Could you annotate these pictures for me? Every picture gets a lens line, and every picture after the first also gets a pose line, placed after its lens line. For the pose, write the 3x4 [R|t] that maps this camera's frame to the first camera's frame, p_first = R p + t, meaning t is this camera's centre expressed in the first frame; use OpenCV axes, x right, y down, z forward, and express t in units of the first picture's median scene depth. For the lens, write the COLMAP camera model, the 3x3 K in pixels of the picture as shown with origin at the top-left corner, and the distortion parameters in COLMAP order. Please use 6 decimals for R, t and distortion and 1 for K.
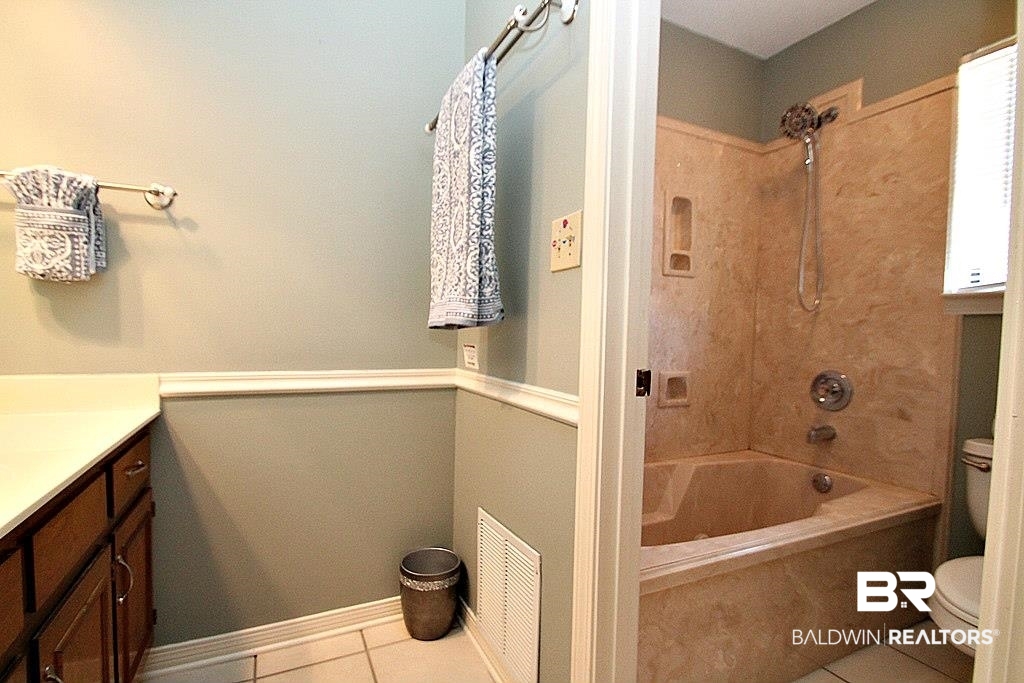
lens RADIAL K [[486.4, 0, 502.5], [0, 486.4, 355.1], [0, 0, 1]] dist [0.010163, -0.015214]
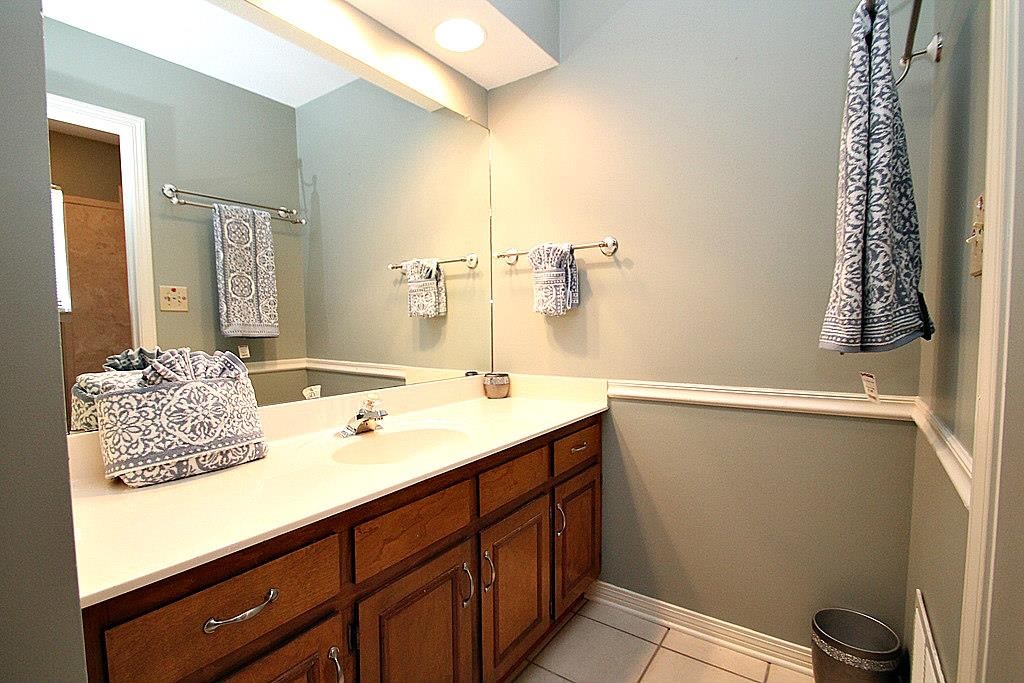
lens RADIAL K [[486.4, 0, 502.5], [0, 486.4, 355.1], [0, 0, 1]] dist [0.010163, -0.015214]
pose [[0.484010, 0.032191, -0.874470, 0.362795], [-0.016129, 0.999482, 0.027865, -0.069325], [0.874914, 0.000618, 0.484279, 0.117117]]
